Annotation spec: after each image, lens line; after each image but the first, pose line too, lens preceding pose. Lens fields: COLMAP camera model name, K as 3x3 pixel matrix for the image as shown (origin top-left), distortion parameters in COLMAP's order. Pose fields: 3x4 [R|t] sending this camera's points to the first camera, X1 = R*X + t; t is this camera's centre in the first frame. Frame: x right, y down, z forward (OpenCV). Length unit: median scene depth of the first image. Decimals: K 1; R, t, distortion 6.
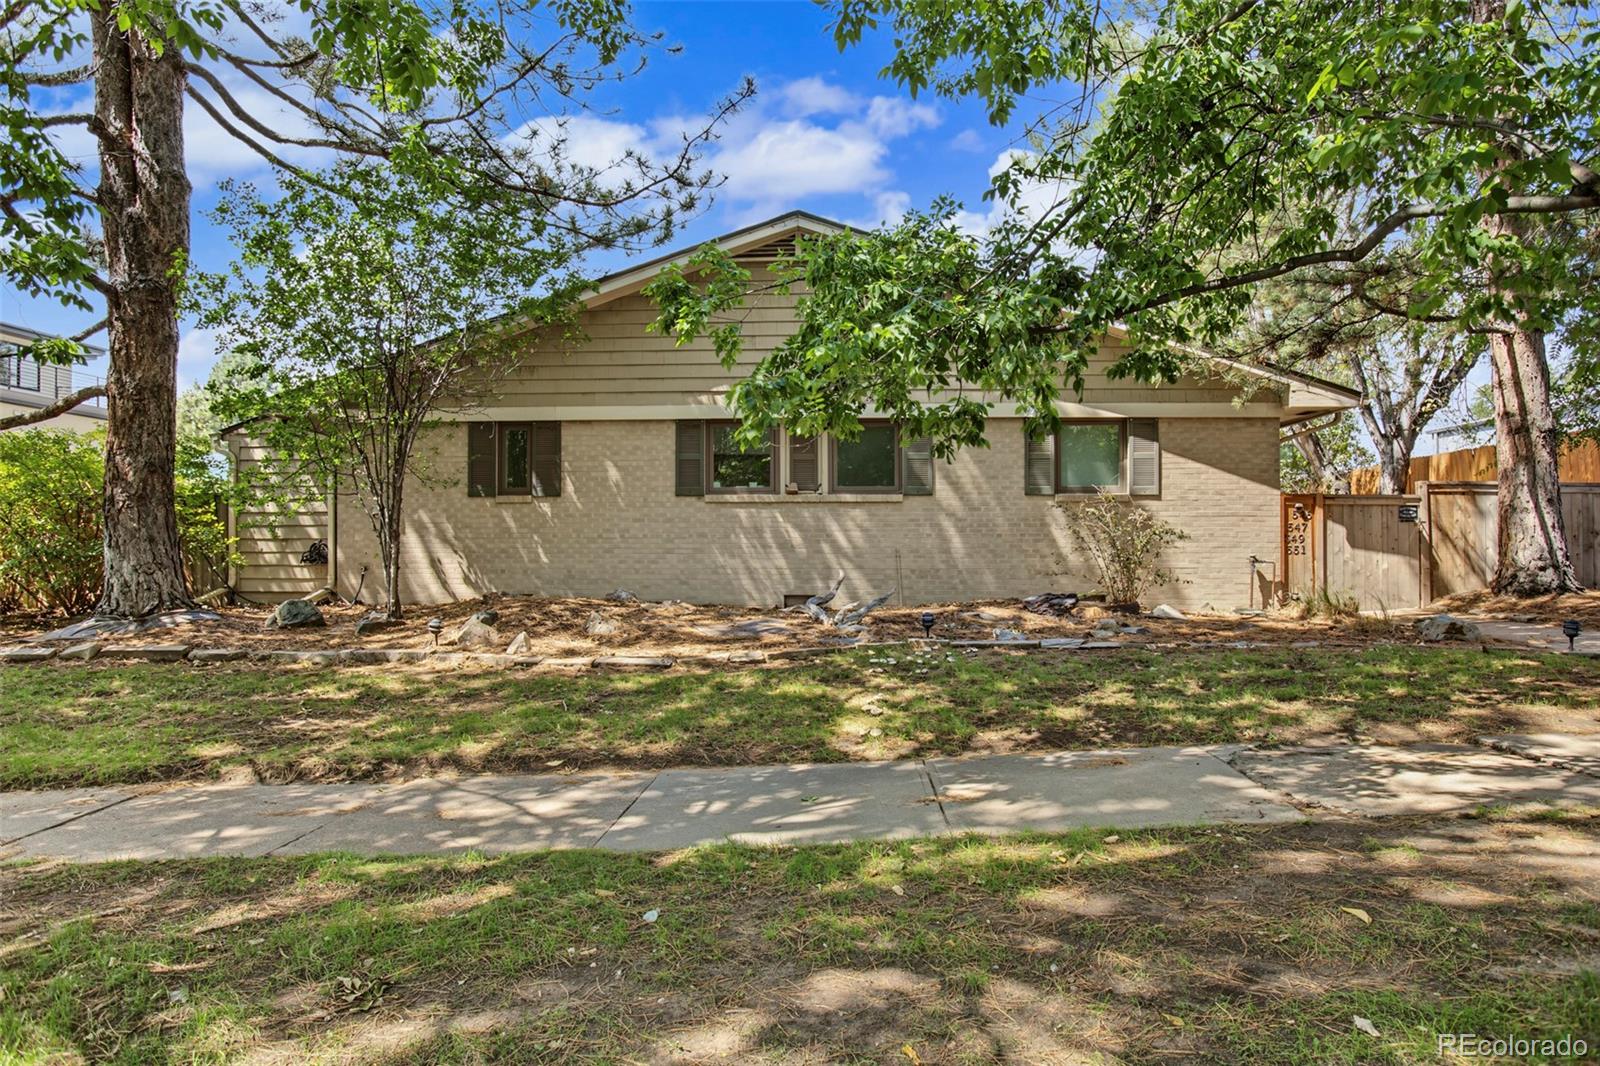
lens RADIAL K [[756.6, 0, 803.1], [0, 756.6, 538.3], [0, 0, 1]] dist [-0.068240, 0.036622]
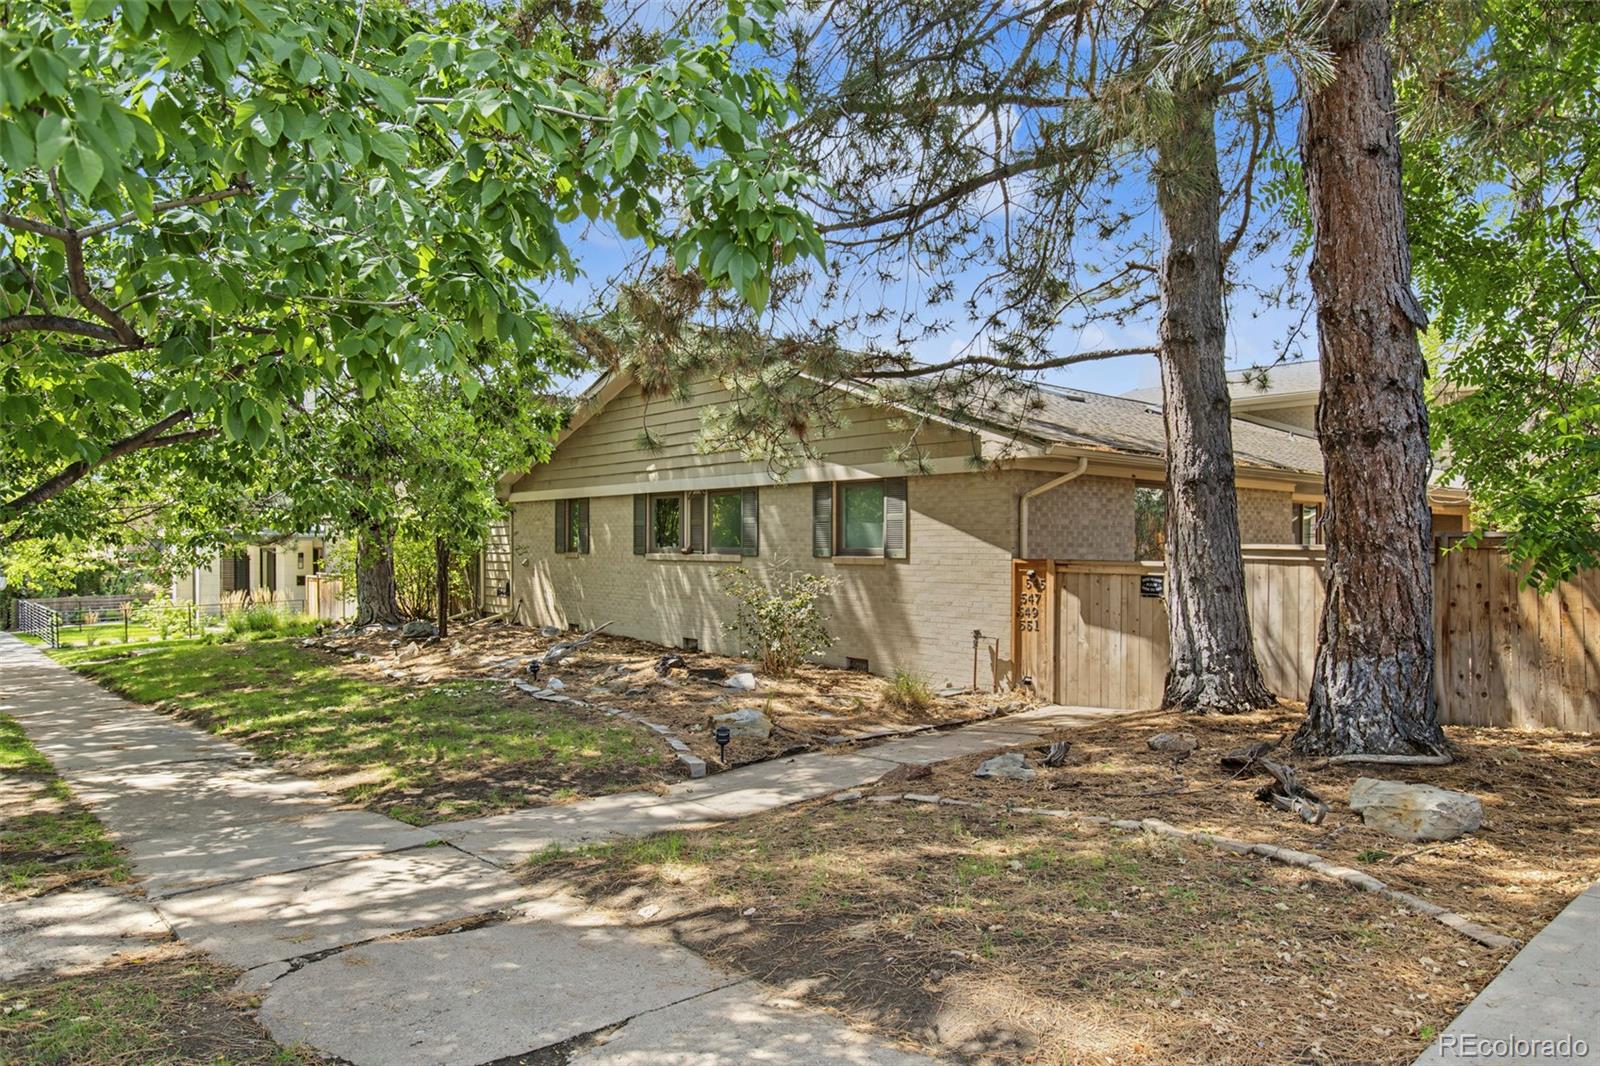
lens RADIAL K [[756.6, 0, 803.1], [0, 756.6, 538.3], [0, 0, 1]] dist [-0.068240, 0.036622]
pose [[0.813547, -0.014297, -0.581324, 0.955439], [0.002397, 0.999772, -0.021234, -0.065474], [0.581495, 0.015881, 0.813395, 0.153007]]
